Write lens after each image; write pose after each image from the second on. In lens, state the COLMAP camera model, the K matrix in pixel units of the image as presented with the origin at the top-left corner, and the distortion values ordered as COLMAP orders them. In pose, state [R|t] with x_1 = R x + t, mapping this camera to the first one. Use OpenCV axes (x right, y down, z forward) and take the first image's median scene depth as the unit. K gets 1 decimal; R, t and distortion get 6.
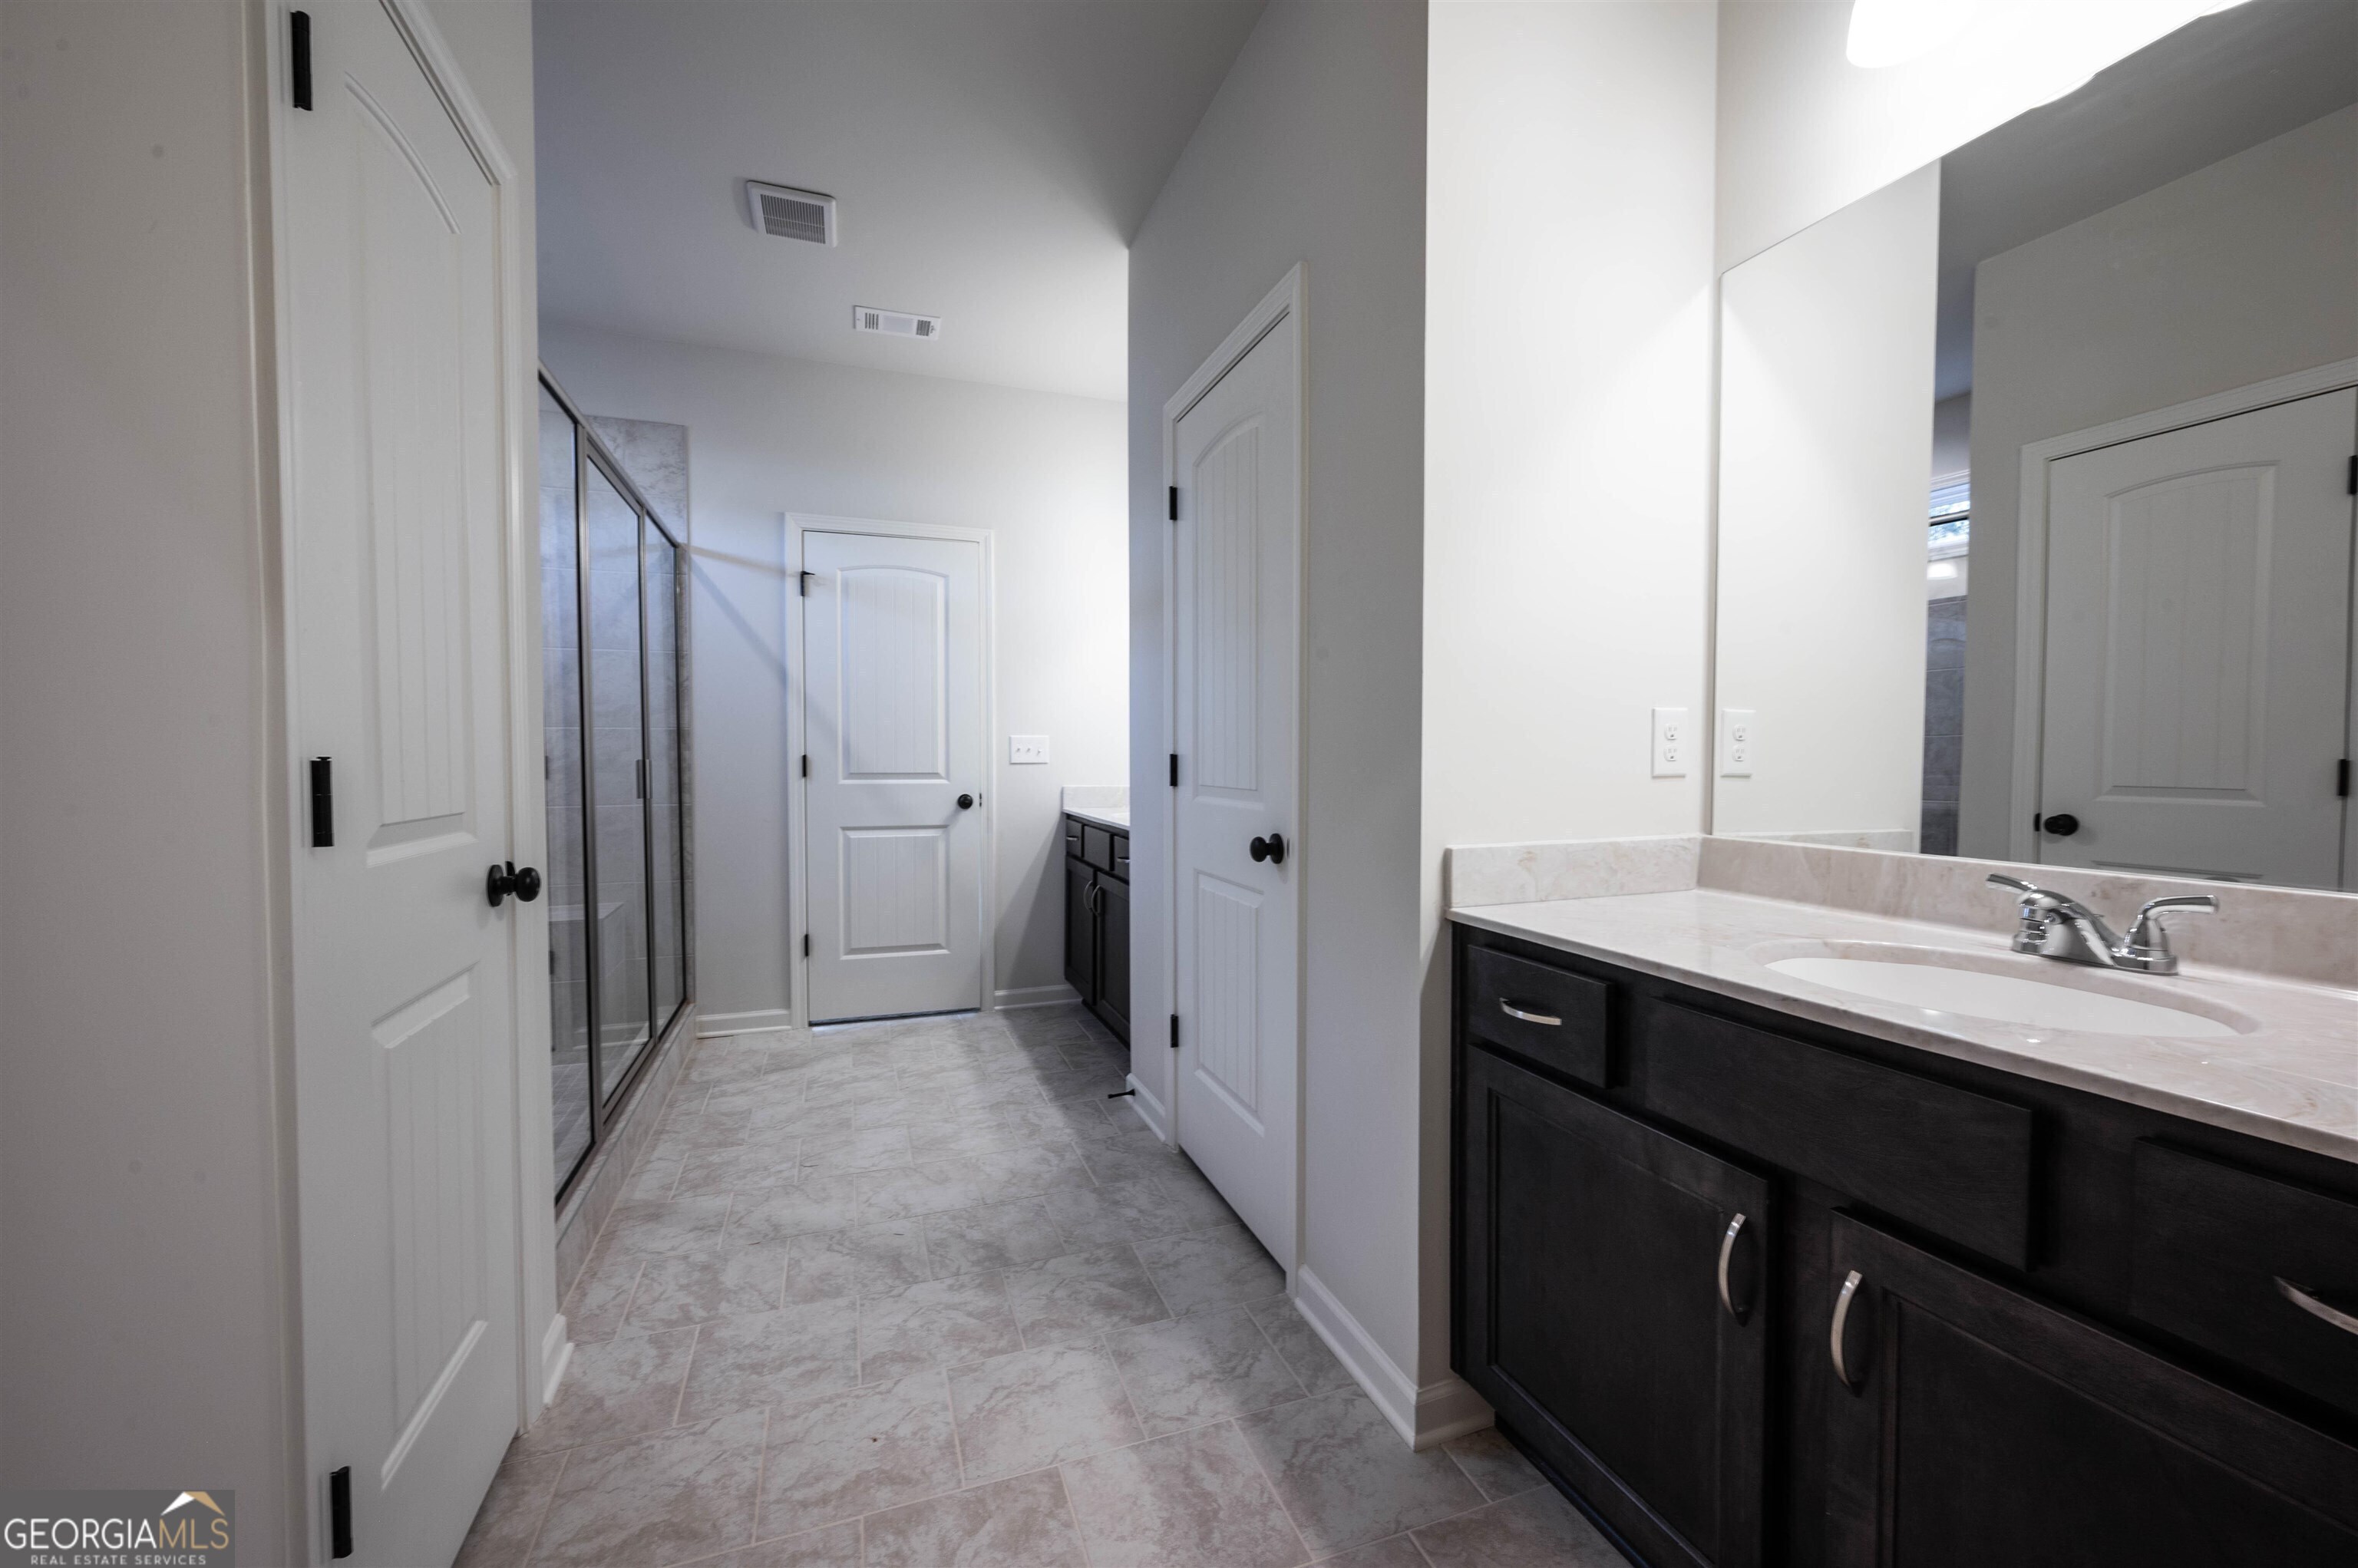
lens RADIAL K [[947.8, 0, 1179.0], [0, 947.8, 784.0], [0, 0, 1]] dist [-0.000011, 0.000003]
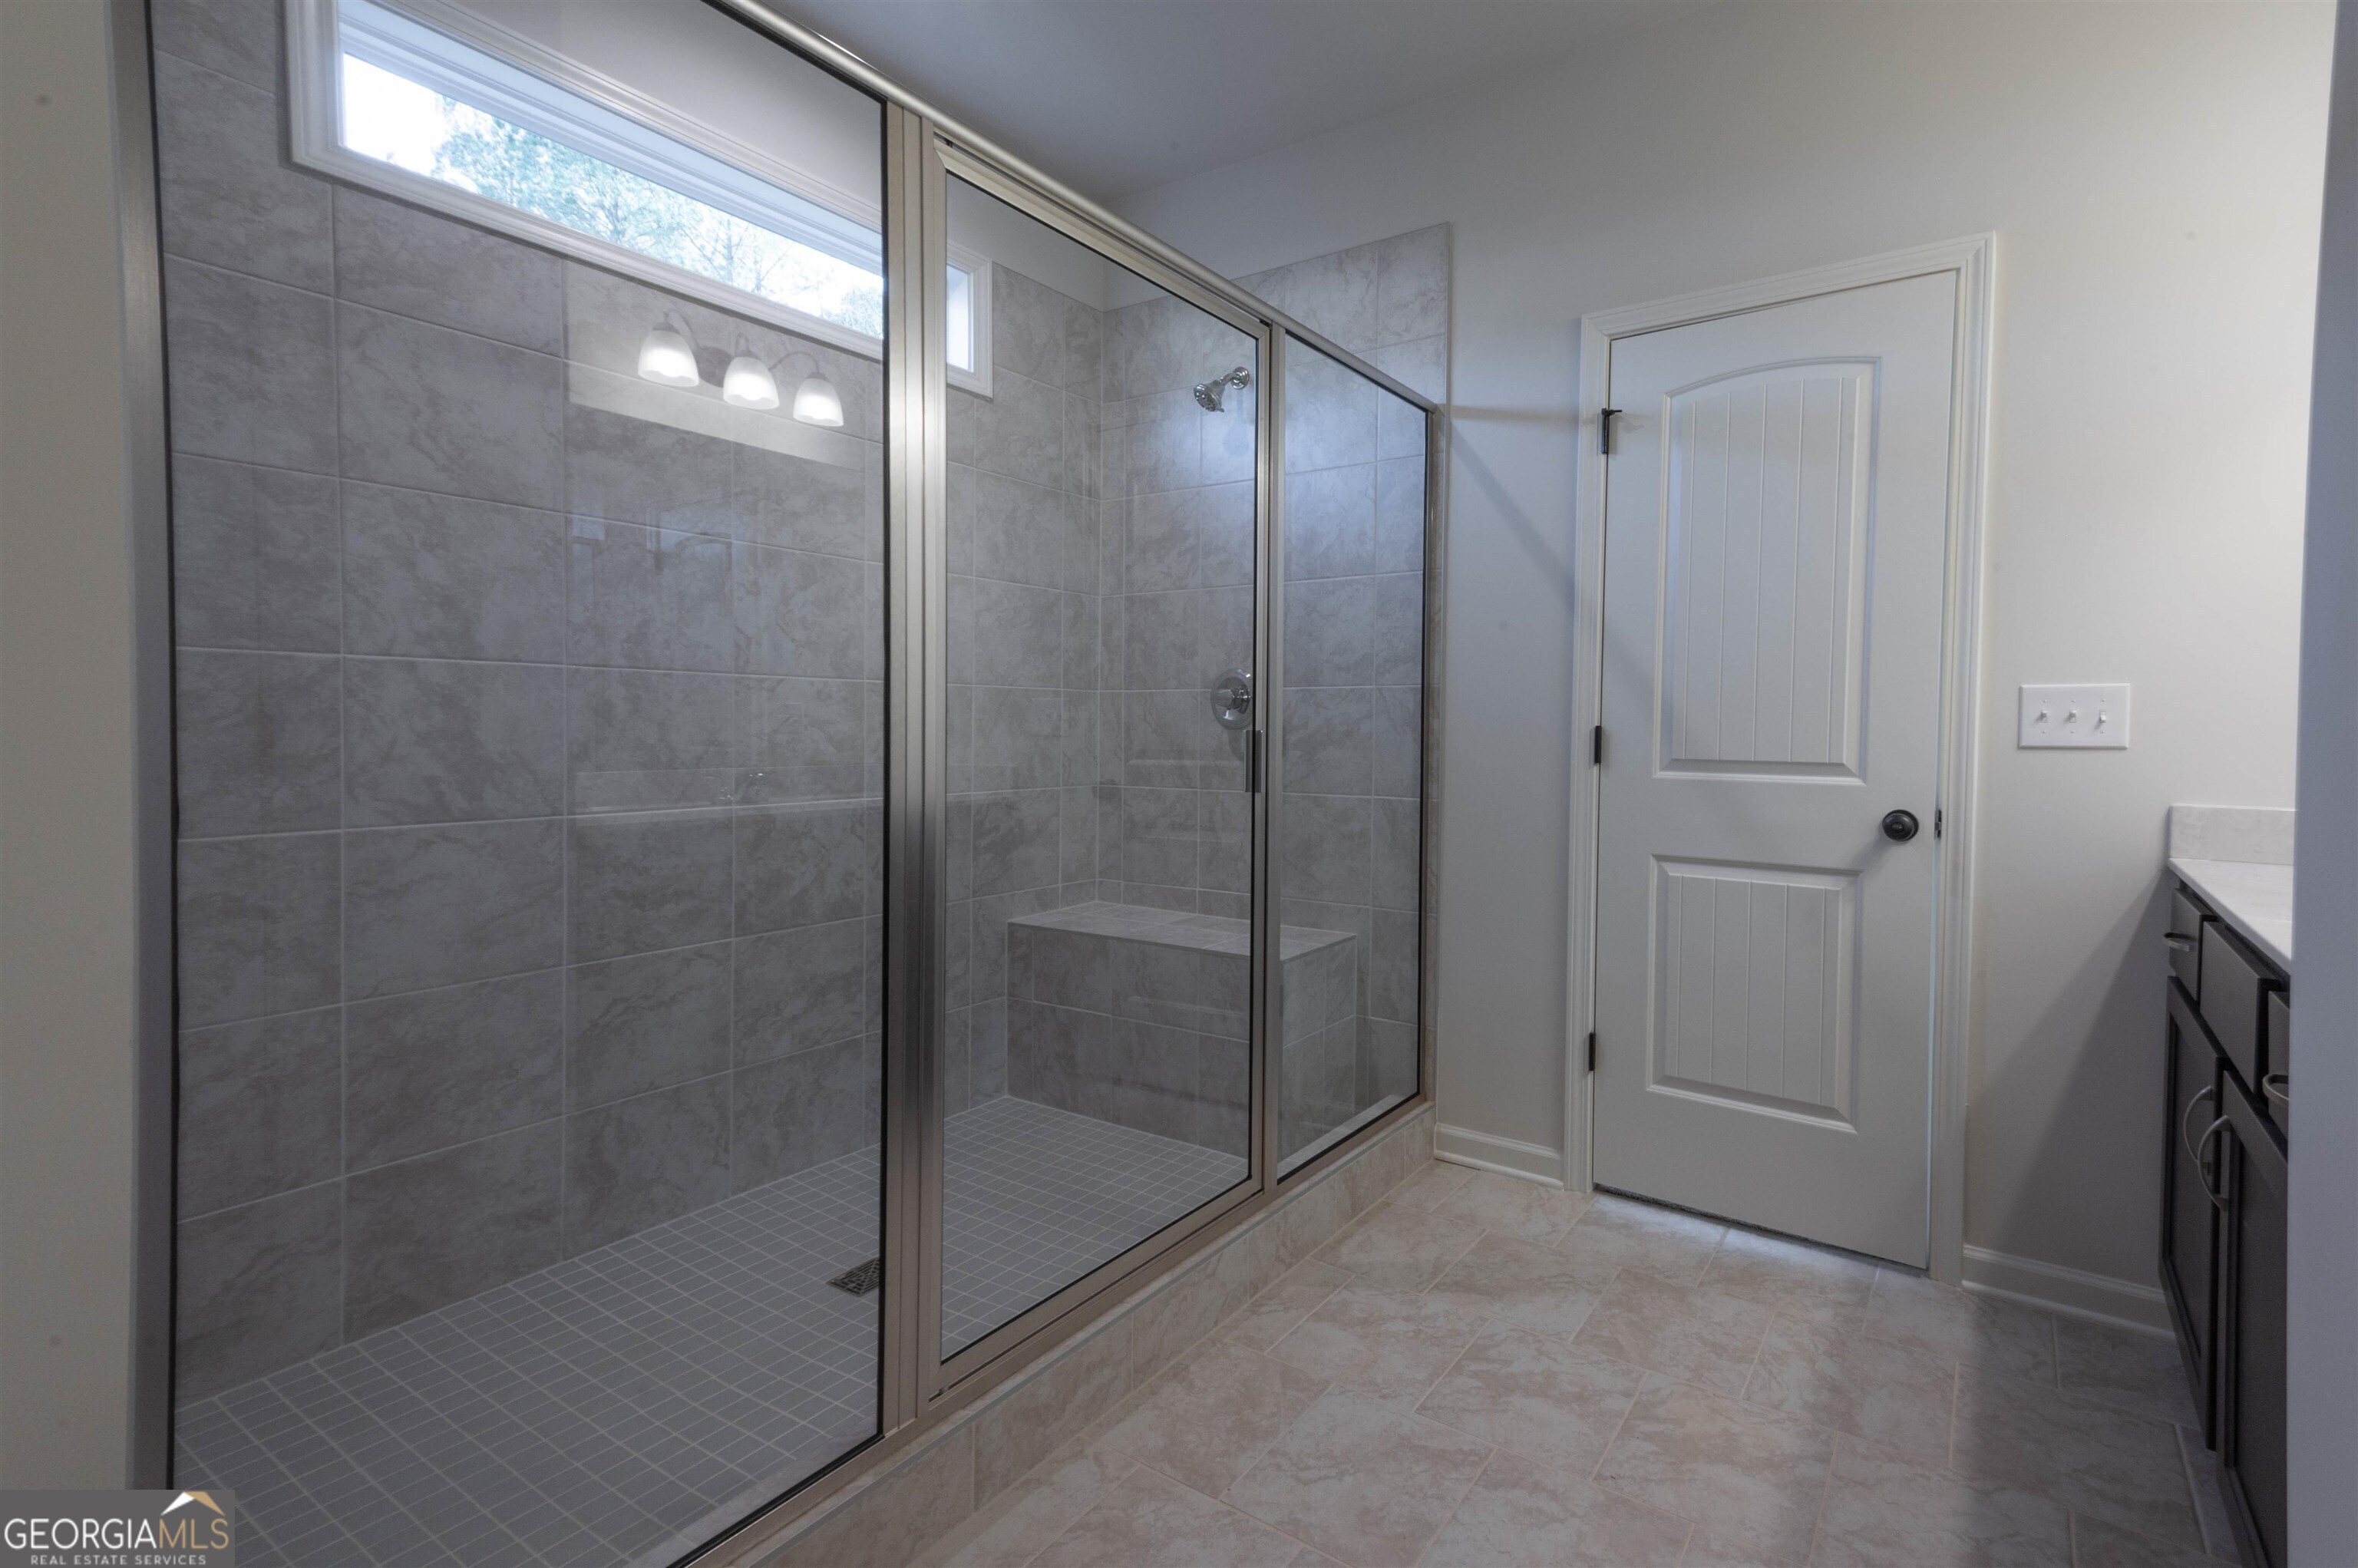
lens RADIAL K [[1011.9, 0, 1381.4], [0, 1011.9, 754.7], [0, 0, 1]] dist [0.023545, -0.000135]
pose [[0.632813, 0.026507, -0.773851, 0.005430], [-0.029680, 0.999510, 0.009966, -0.018192], [0.773736, 0.016661, 0.633289, 0.599012]]
